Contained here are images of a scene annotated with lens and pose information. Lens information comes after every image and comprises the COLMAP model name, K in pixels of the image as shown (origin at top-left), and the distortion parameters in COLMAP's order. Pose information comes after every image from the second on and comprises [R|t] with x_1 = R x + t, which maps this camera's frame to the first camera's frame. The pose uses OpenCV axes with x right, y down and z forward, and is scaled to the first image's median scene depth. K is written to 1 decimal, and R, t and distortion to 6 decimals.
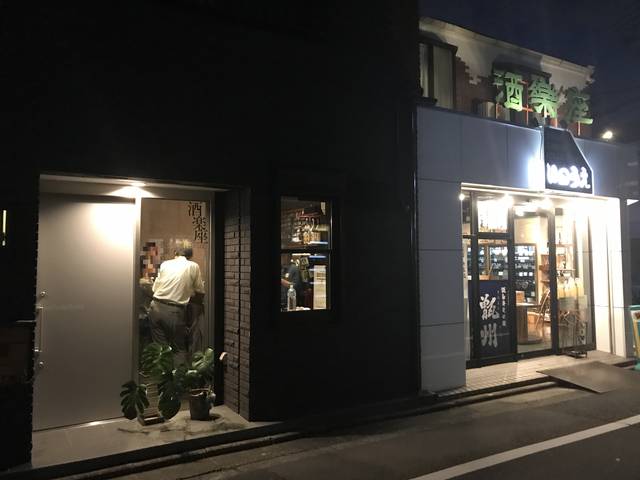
lens RADIAL K [[518.8, 0, 322.6], [0, 518.8, 238.3], [0, 0, 1]] dist [0.015204, -0.026280]
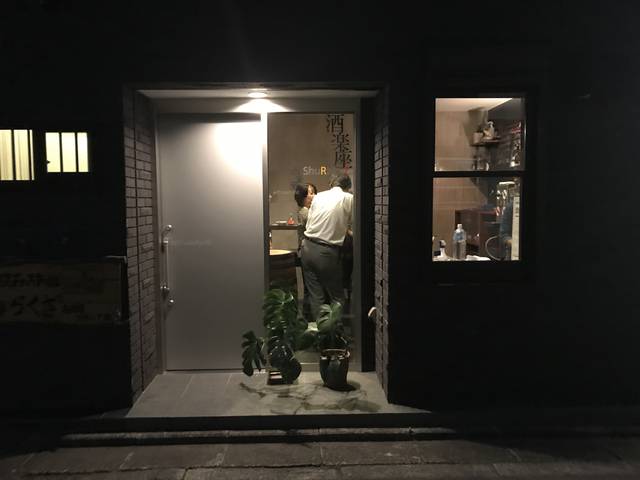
lens RADIAL K [[518.8, 0, 319.0], [0, 518.8, 239.8], [0, 0, 1]] dist [0.015204, -0.026280]
pose [[0.860988, 0.037982, -0.507205, 0.147406], [0.024114, 0.993038, 0.115296, 0.029040], [0.508053, -0.111499, 0.854079, 0.336524]]
